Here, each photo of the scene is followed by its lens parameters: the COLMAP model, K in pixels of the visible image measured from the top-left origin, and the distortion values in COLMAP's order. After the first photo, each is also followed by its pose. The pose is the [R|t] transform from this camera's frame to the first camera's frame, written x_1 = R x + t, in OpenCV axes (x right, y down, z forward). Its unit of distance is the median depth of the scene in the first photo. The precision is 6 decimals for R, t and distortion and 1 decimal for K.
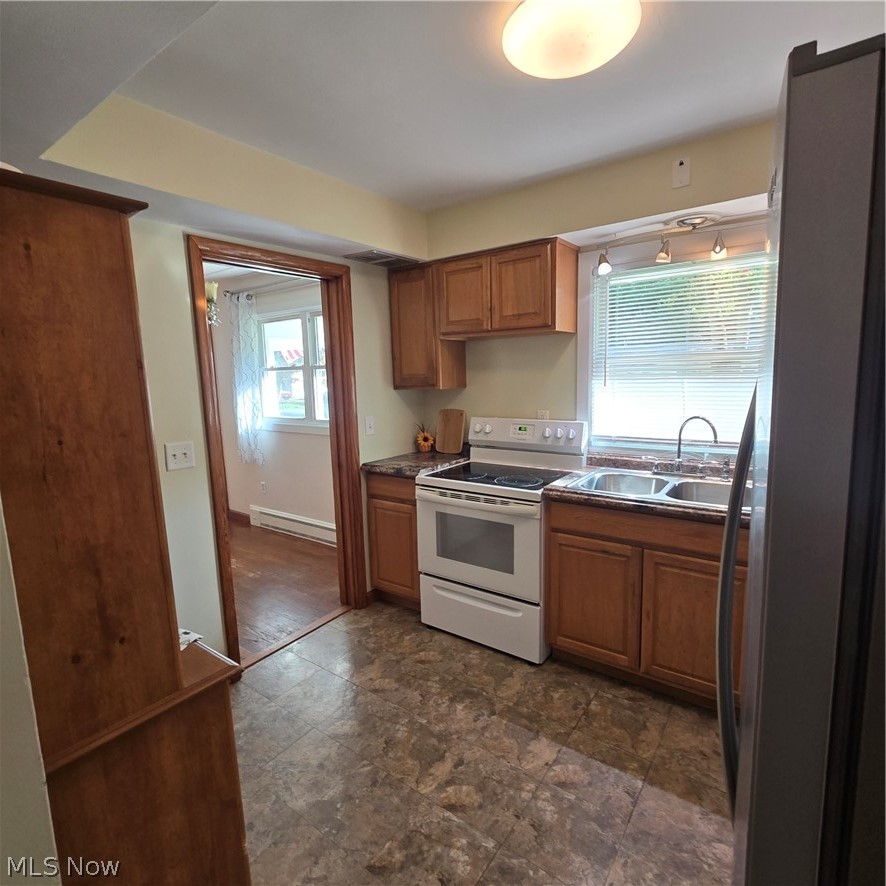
lens RADIAL K [[493.9, 0, 438.0], [0, 493.9, 458.0], [0, 0, 1]] dist [0.001993, -0.002537]
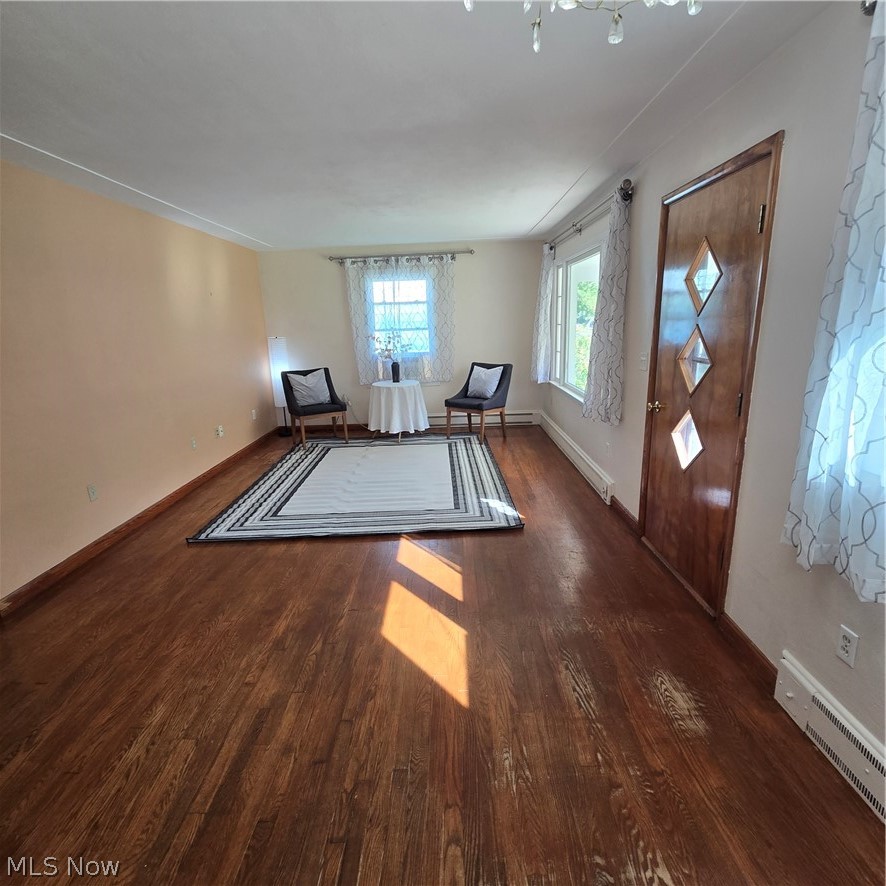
lens RADIAL K [[493.9, 0, 438.0], [0, 493.9, 458.0], [0, 0, 1]] dist [0.001993, -0.002537]
pose [[0.589018, 0.231915, -0.774127, -0.294246], [-0.125294, 0.972561, 0.196028, -0.095691], [0.798348, -0.018471, 0.601913, 0.599832]]
